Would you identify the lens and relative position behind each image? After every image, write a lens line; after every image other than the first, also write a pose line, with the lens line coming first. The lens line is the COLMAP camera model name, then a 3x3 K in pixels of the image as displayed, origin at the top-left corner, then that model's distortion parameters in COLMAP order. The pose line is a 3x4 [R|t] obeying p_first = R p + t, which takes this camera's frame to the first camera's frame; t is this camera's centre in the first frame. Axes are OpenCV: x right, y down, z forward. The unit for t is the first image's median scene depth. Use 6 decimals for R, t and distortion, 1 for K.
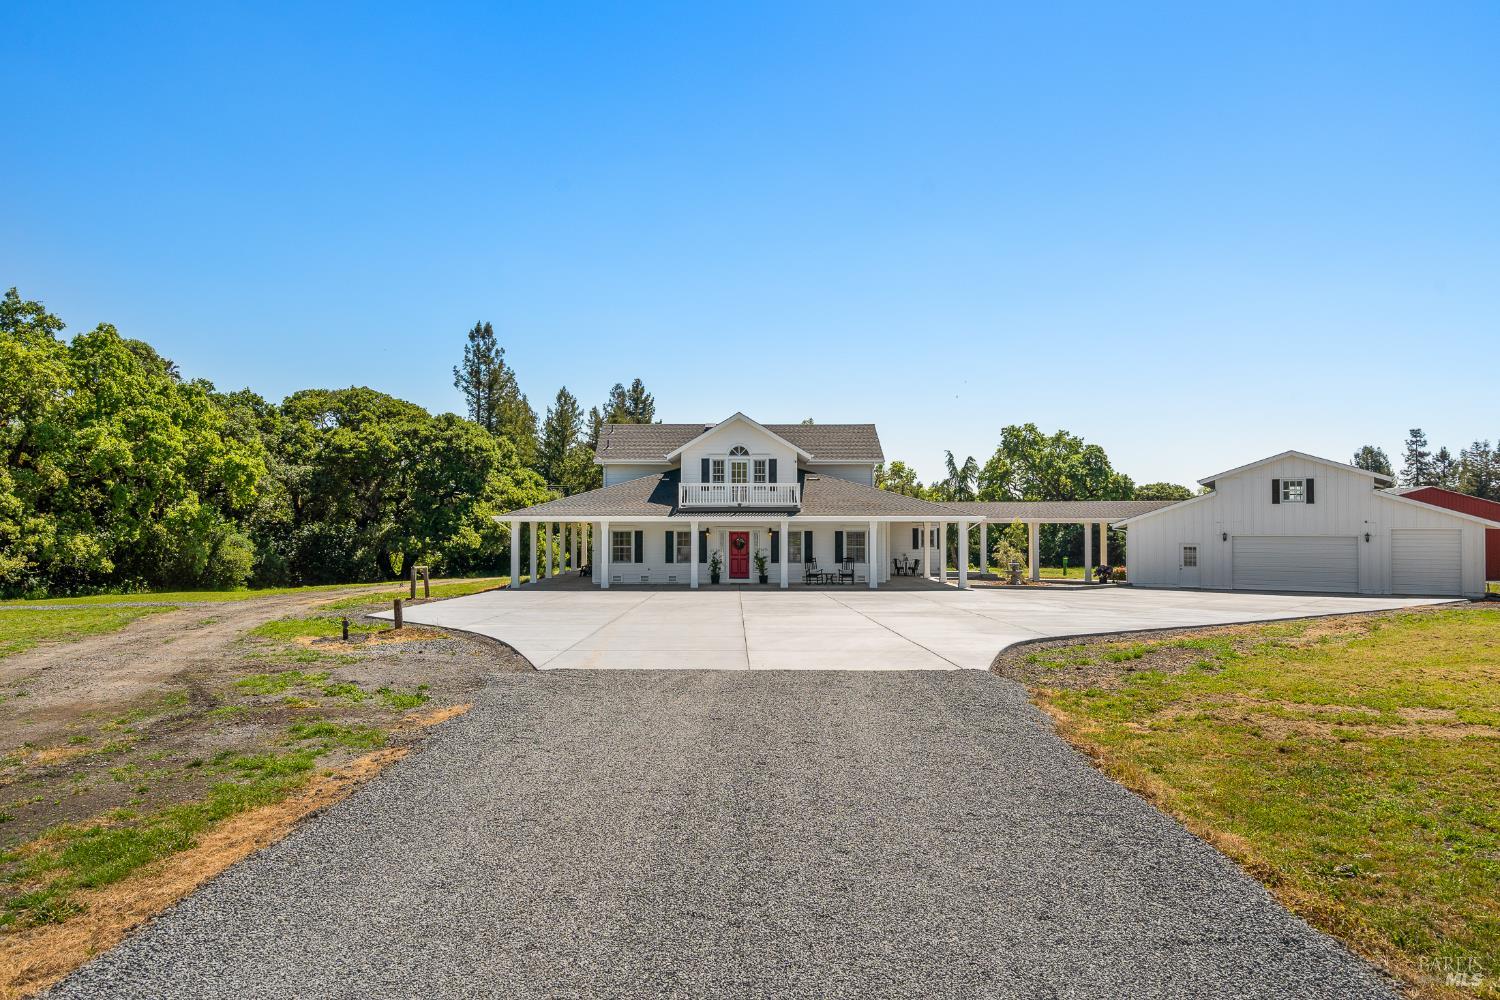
lens RADIAL K [[1033.8, 0, 704.6], [0, 1033.8, 502.2], [0, 0, 1]] dist [-0.003427, -0.000402]
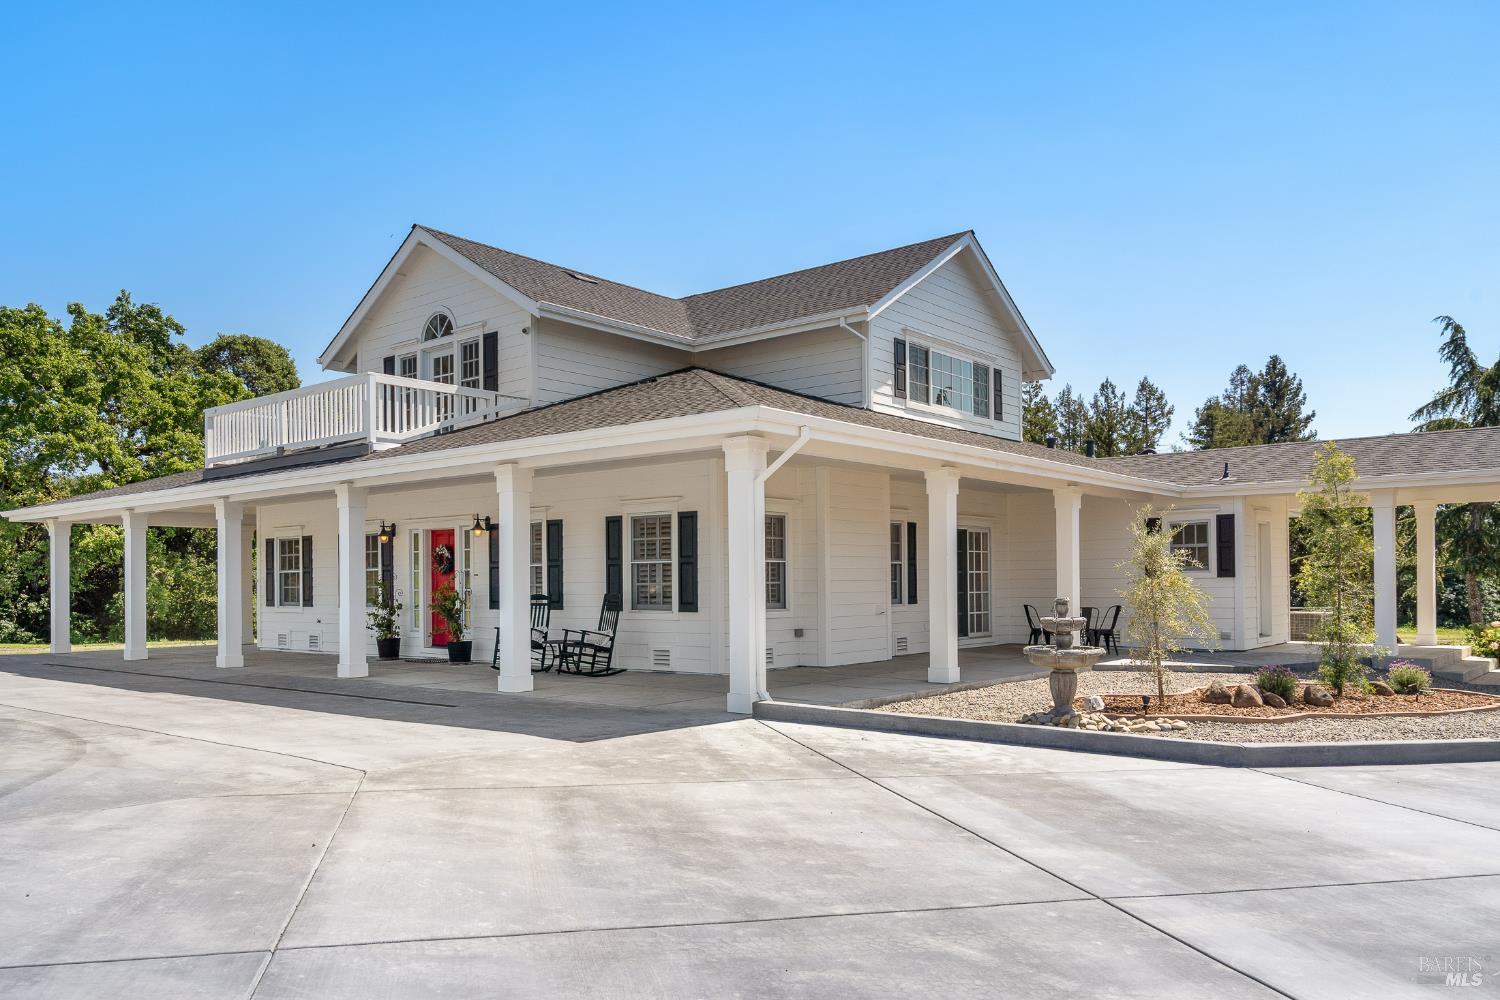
lens RADIAL K [[1077.5, 0, 747.0], [0, 1077.5, 576.7], [0, 0, 1]] dist [0.008707, 0.003717]
pose [[0.790356, -0.011151, -0.612547, 0.376735], [0.024958, 0.999590, 0.014006, 0.043268], [0.612140, -0.026358, 0.790310, 0.739826]]
